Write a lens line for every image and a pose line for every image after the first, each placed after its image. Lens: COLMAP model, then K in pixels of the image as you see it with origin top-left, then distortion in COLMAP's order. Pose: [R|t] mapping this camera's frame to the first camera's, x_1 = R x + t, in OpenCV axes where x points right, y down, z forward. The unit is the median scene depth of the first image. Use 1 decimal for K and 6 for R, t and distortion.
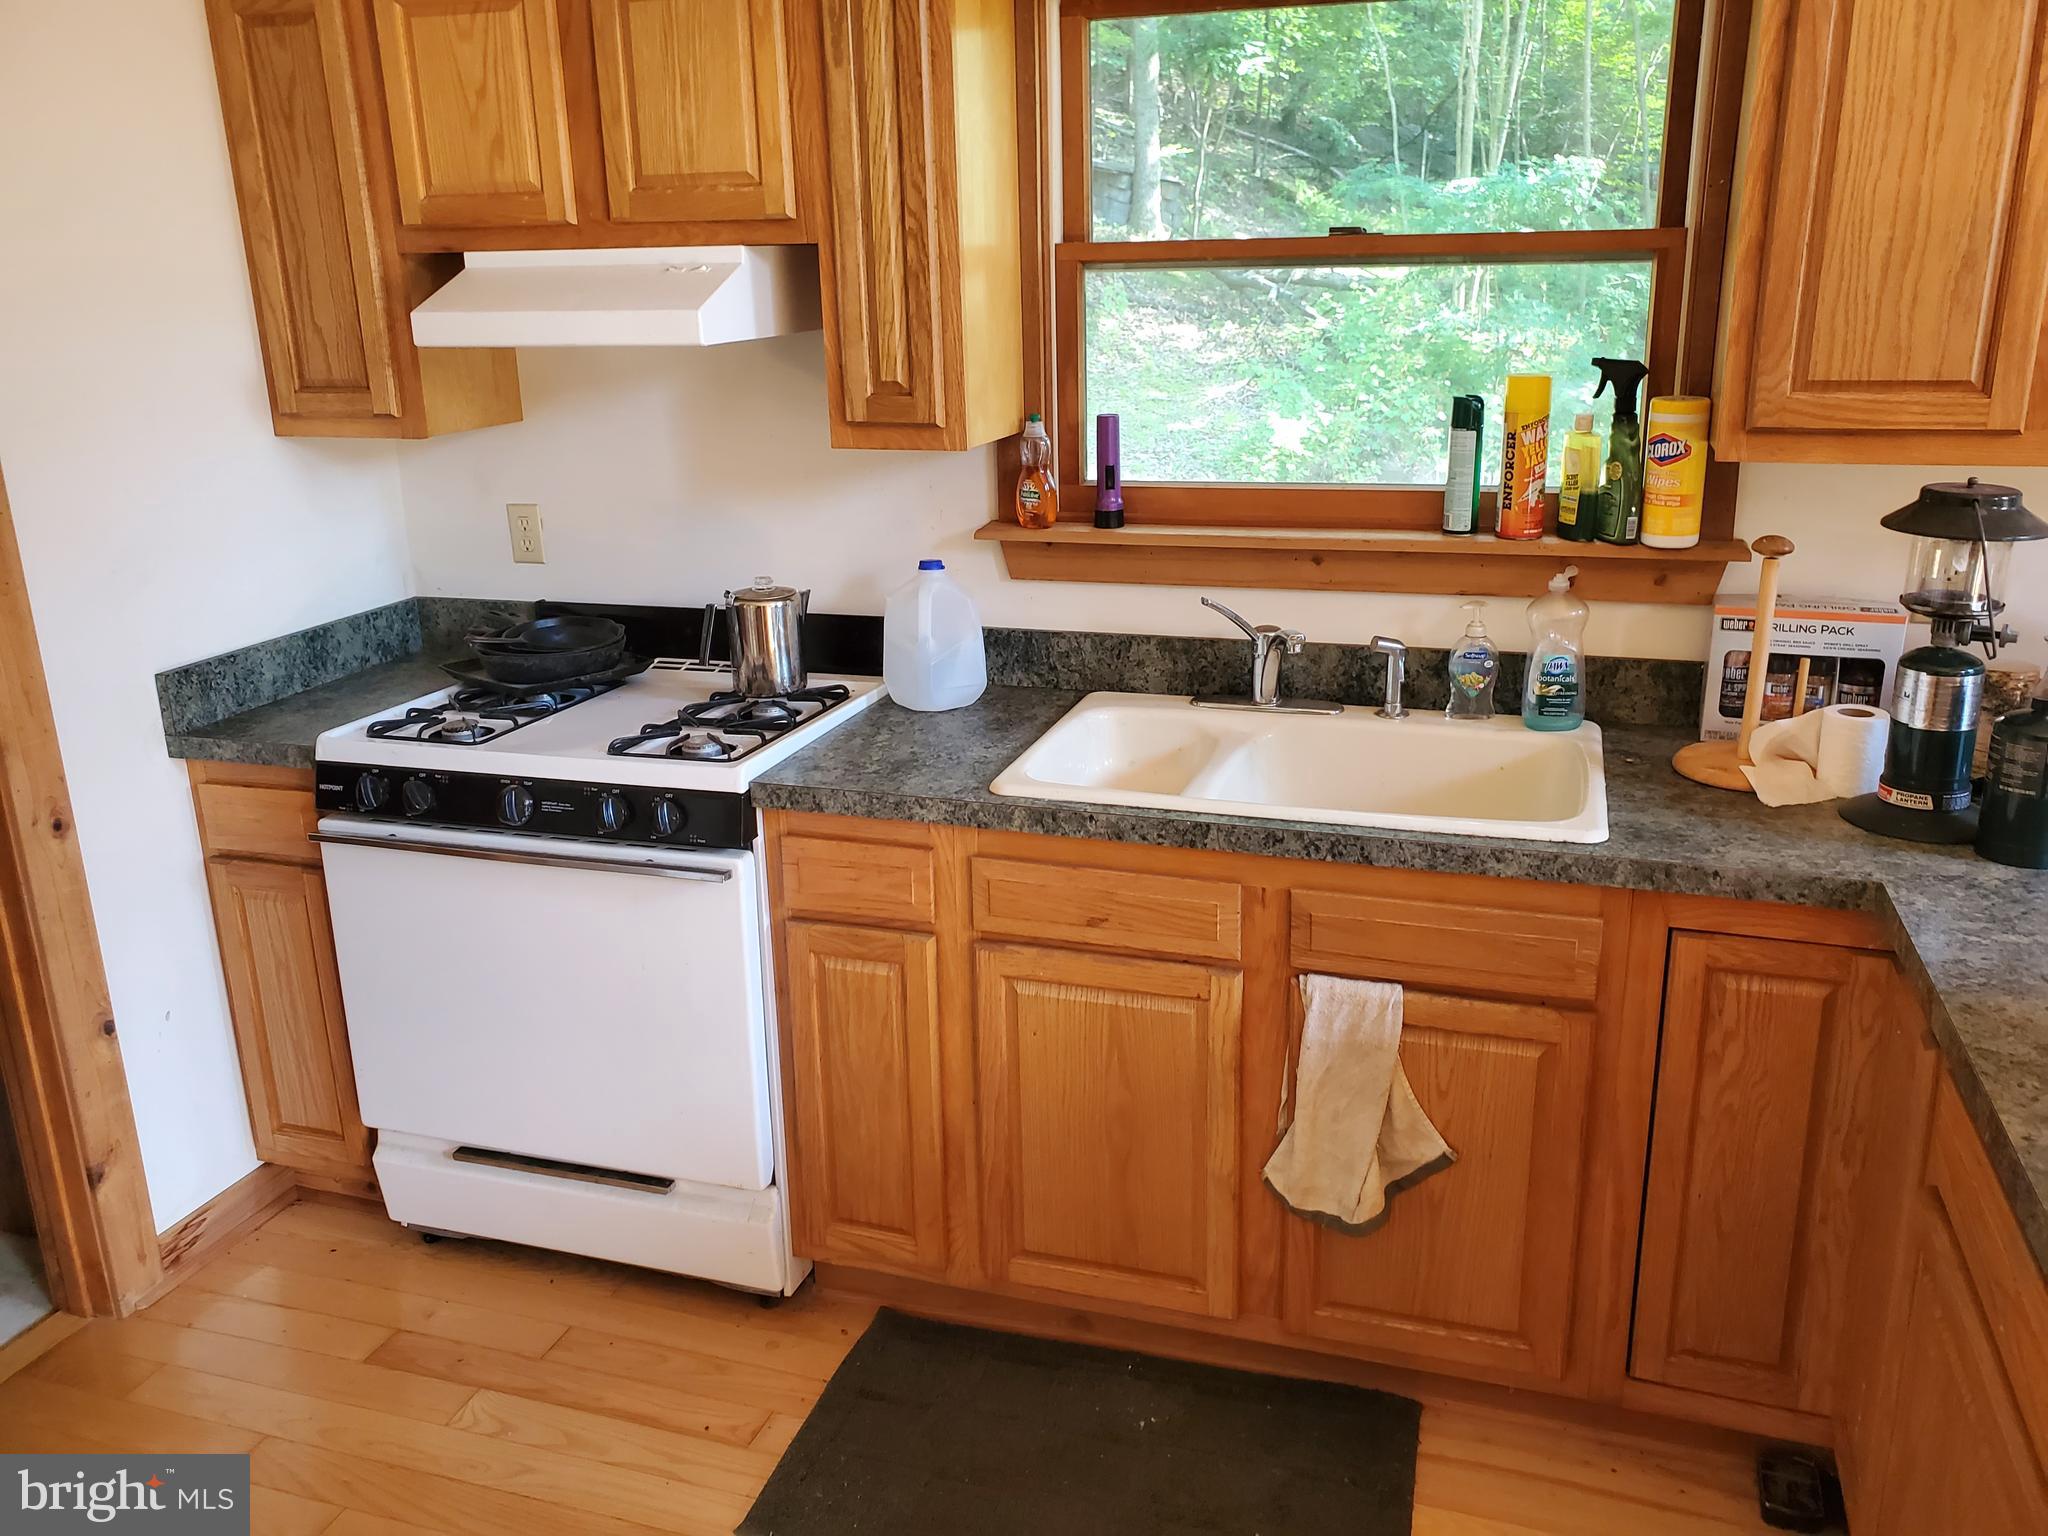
lens RADIAL K [[1598.4, 0, 1041.1], [0, 1598.4, 735.2], [0, 0, 1]] dist [0.017561, -0.000650]
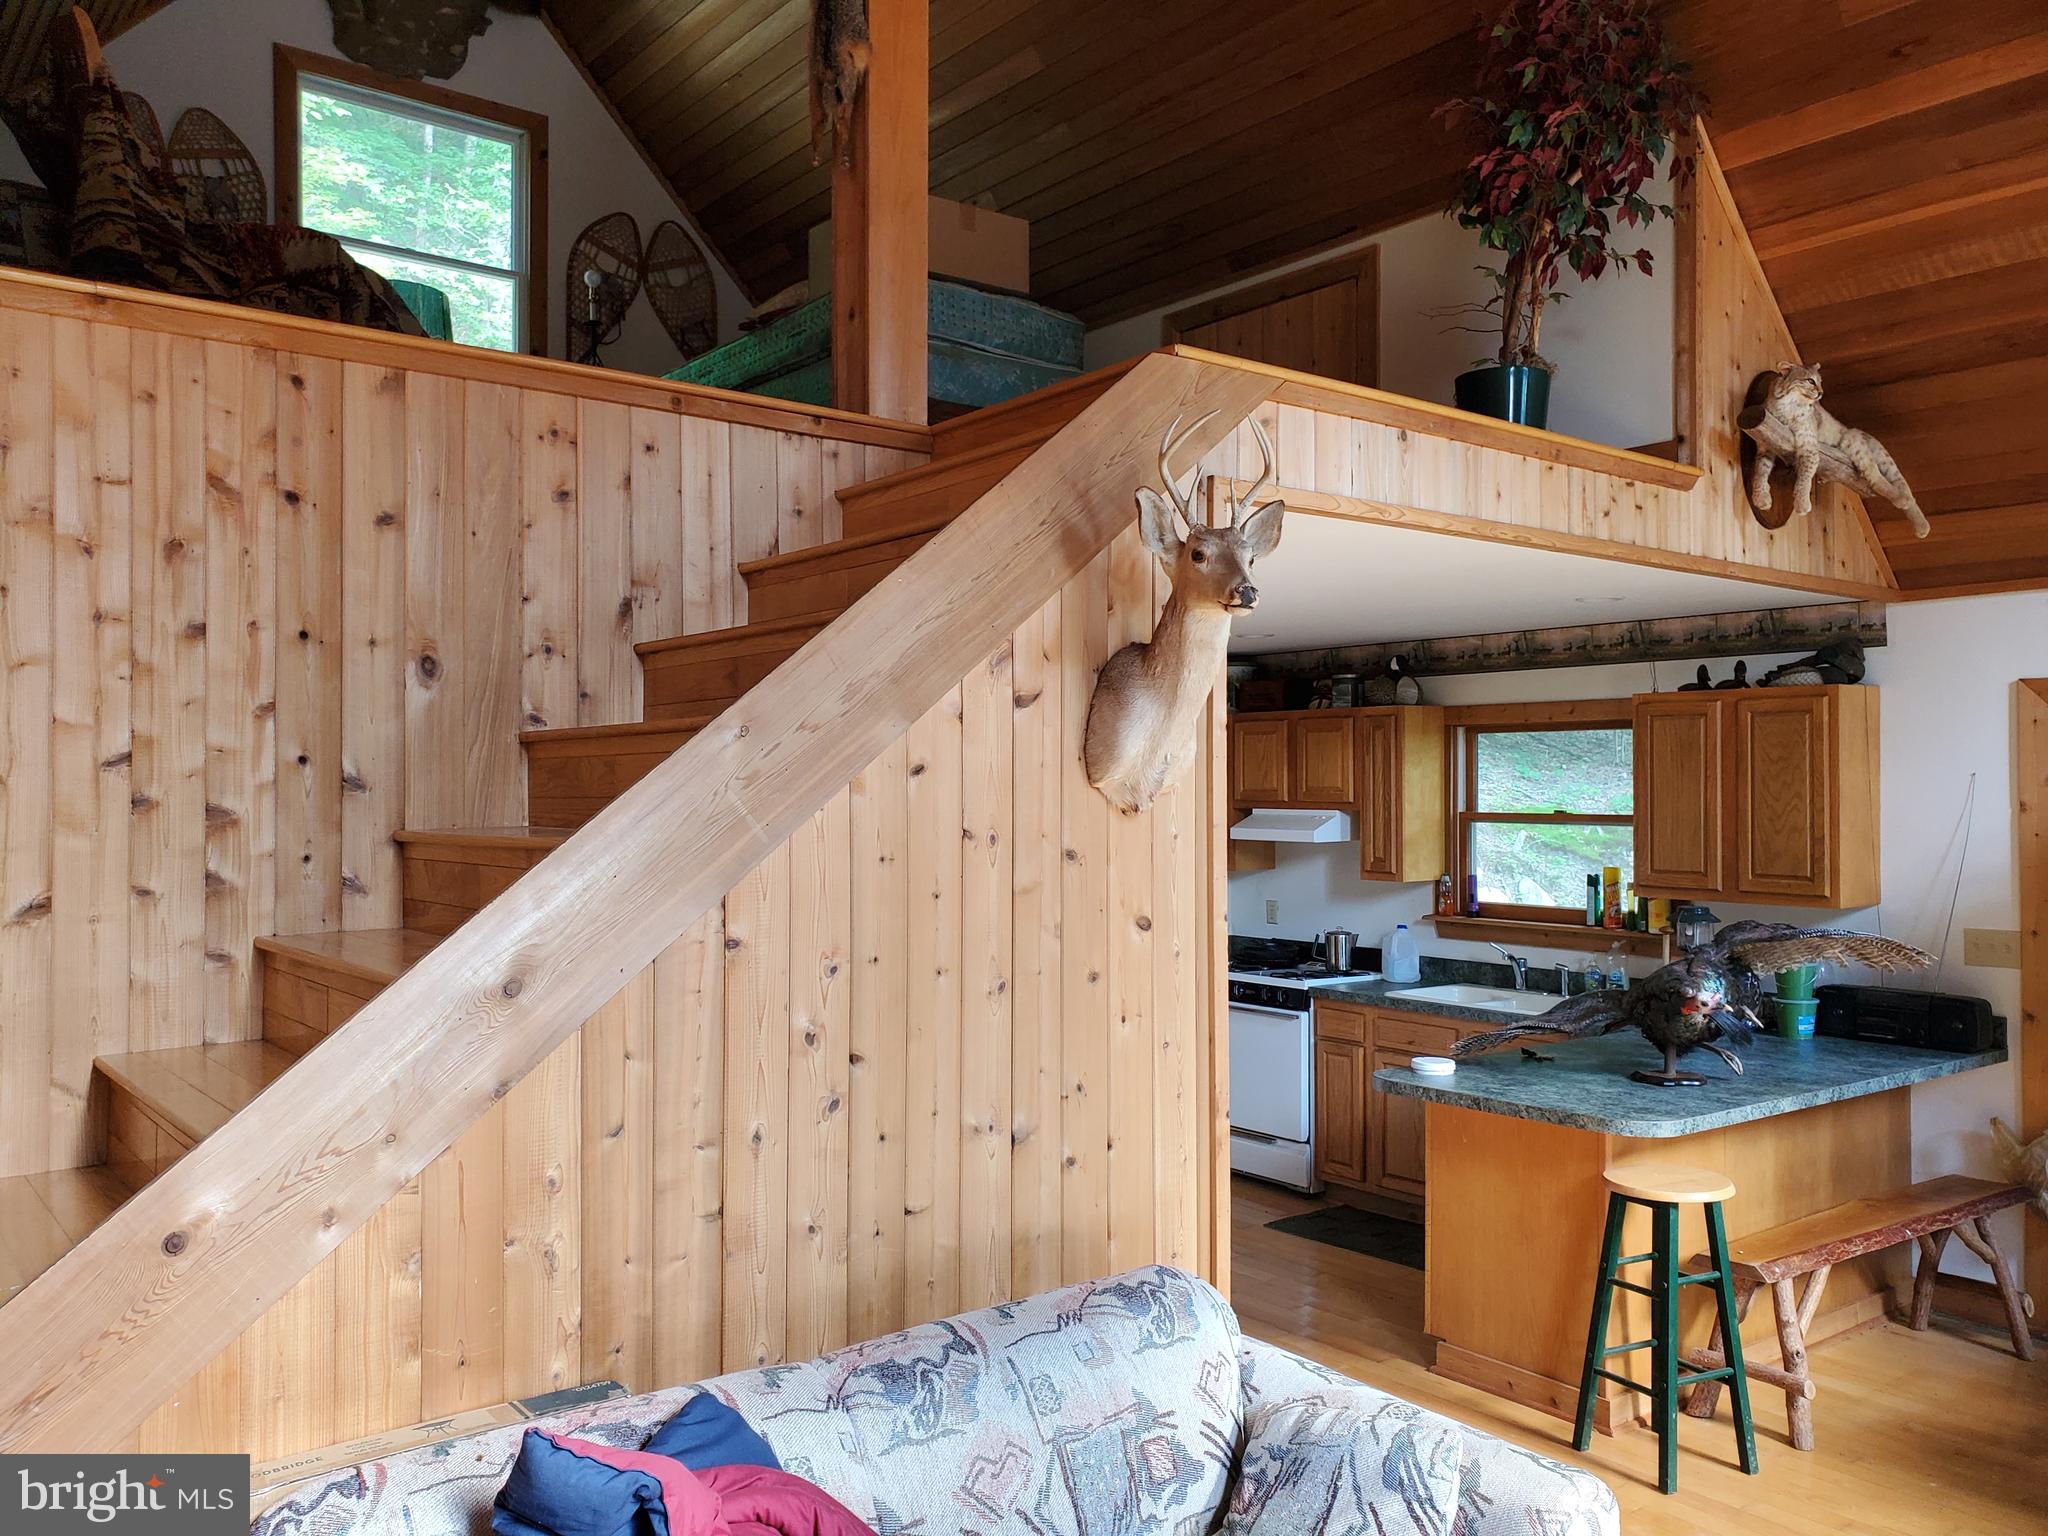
lens RADIAL K [[1613.0, 0, 1010.7], [0, 1613.0, 761.6], [0, 0, 1]] dist [0.009896, 0.007879]
pose [[0.827472, 0.012336, -0.561371, 0.923120], [-0.175553, 0.955324, -0.237775, 0.392357], [0.533358, 0.295303, 0.792670, -1.590518]]
